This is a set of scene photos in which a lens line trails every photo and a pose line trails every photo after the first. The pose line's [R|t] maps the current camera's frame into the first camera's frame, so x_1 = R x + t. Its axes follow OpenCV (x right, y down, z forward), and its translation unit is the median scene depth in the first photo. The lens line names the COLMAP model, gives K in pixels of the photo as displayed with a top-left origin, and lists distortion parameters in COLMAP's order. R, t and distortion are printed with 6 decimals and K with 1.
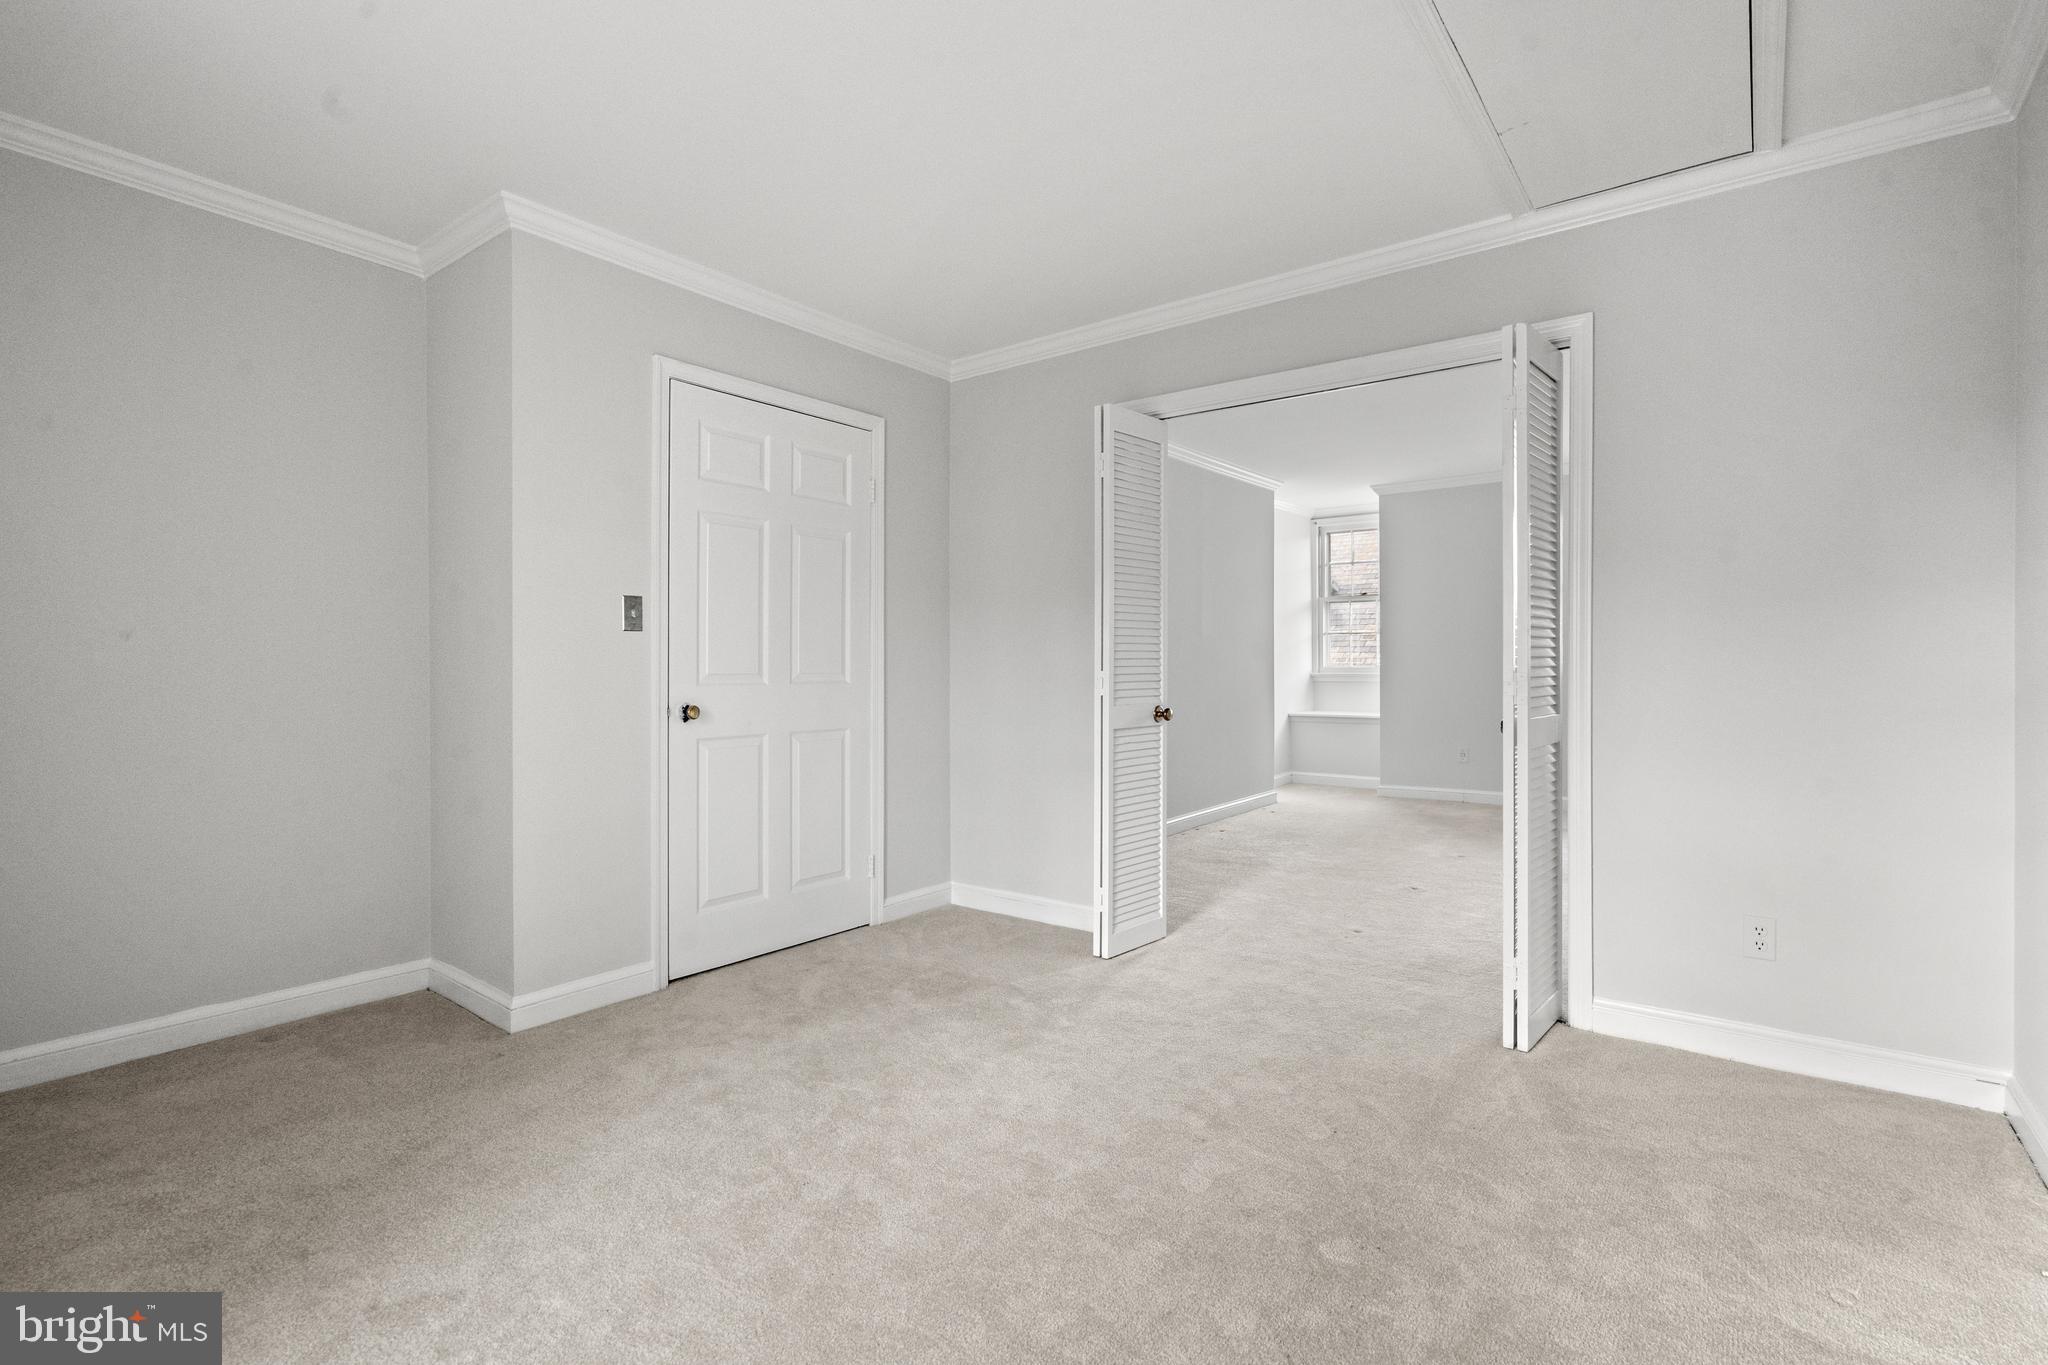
lens RADIAL K [[939.8, 0, 1020.0], [0, 939.8, 685.1], [0, 0, 1]] dist [-0.008315, 0.004381]
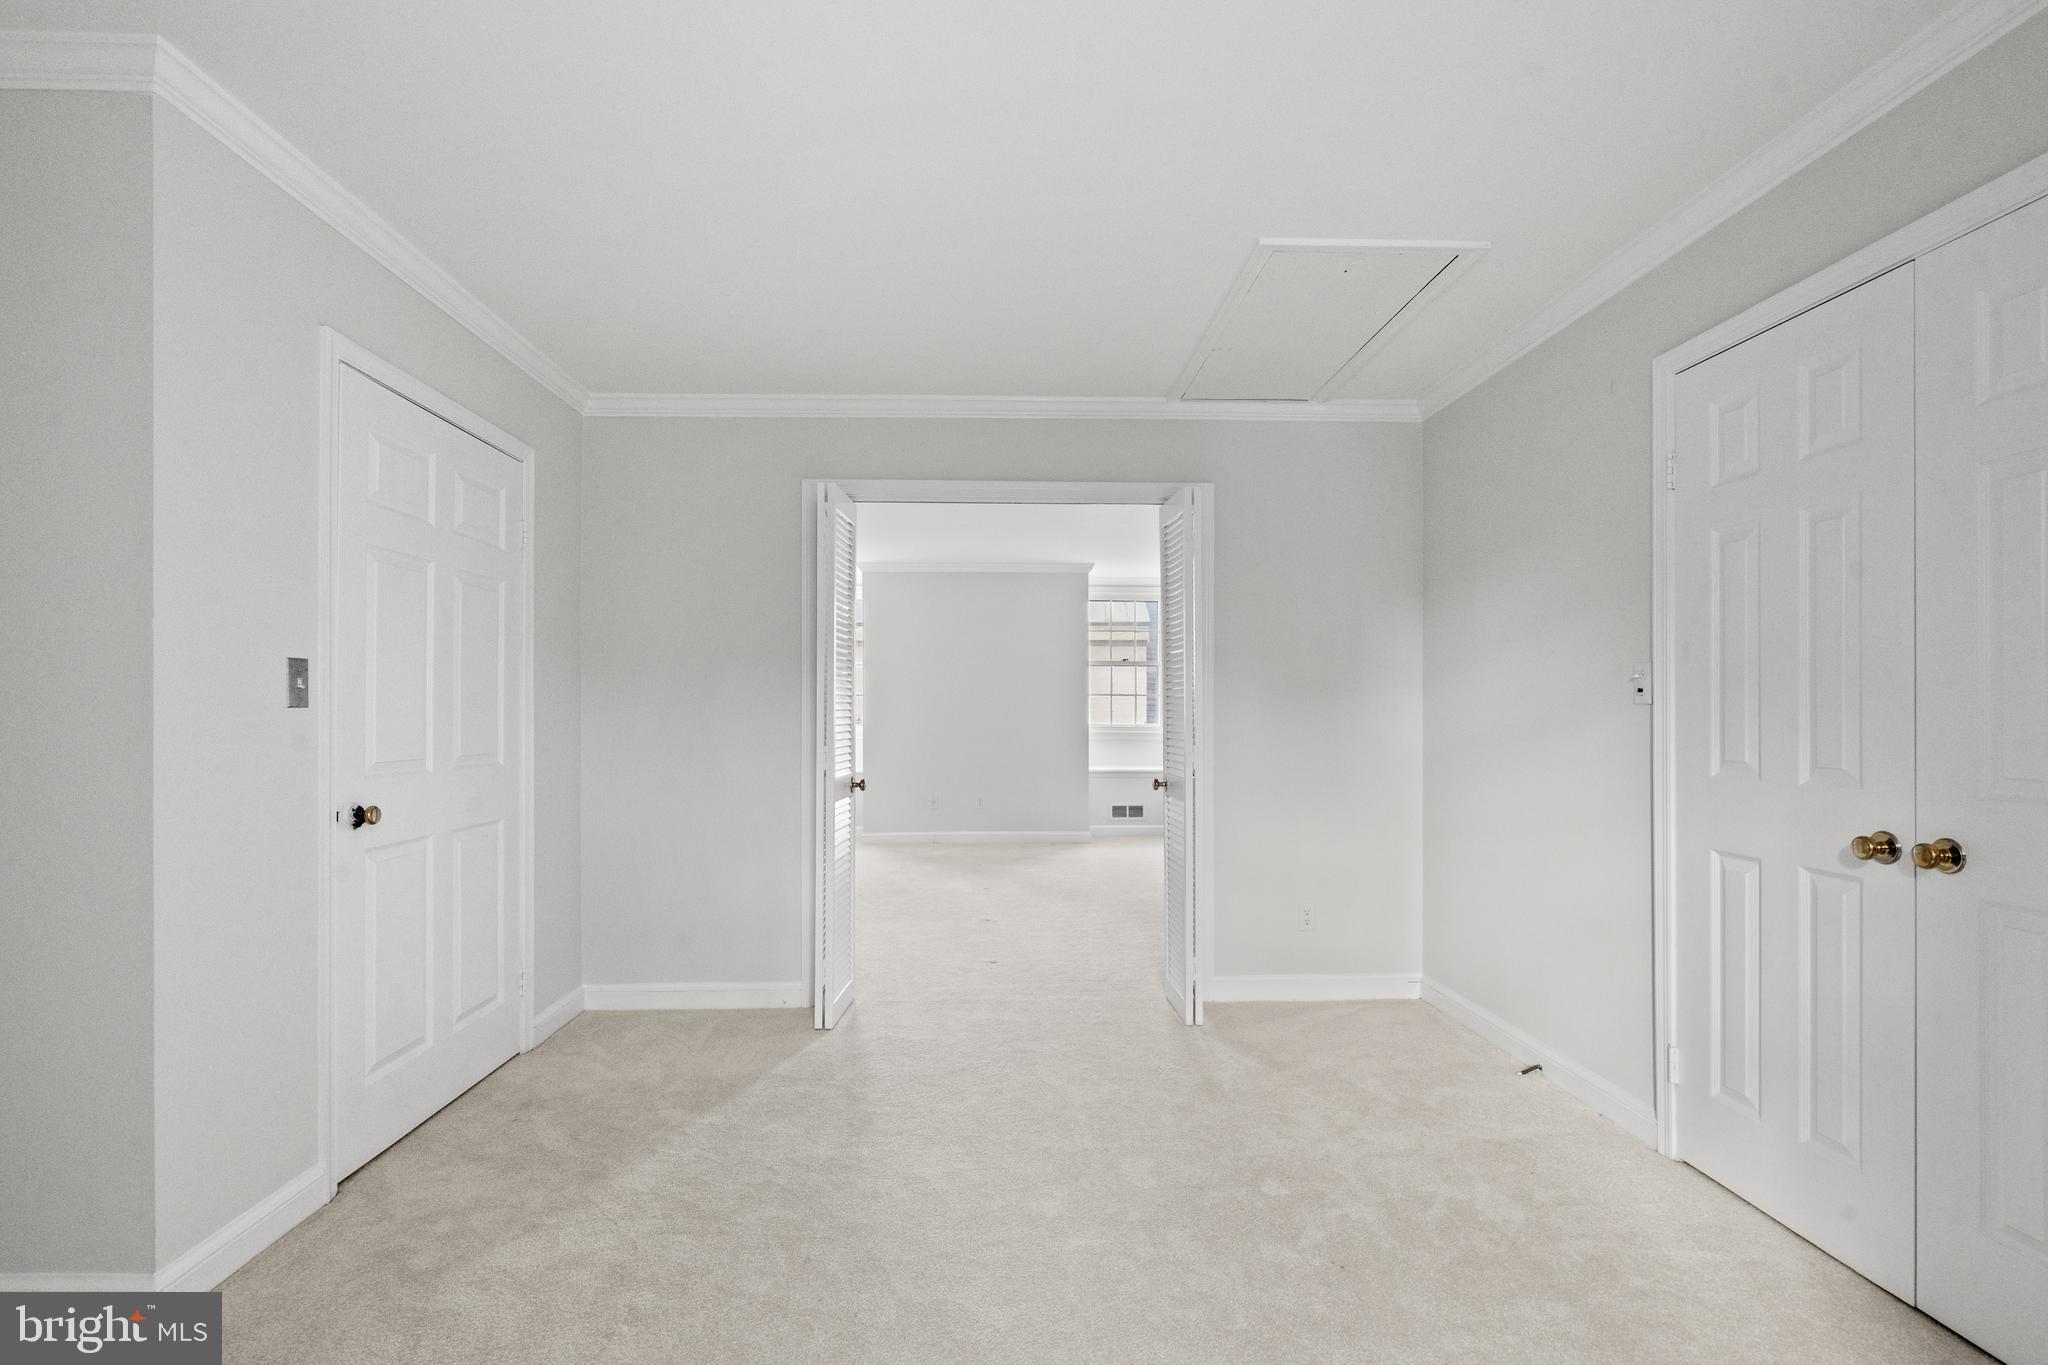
lens RADIAL K [[939.8, 0, 971.1], [0, 939.8, 731.8], [0, 0, 1]] dist [-0.008315, 0.004381]
pose [[0.776340, -0.013598, 0.630167, -0.453311], [0.014243, 0.999890, 0.004029, -0.033828], [-0.630153, 0.005848, 0.776449, 0.122563]]
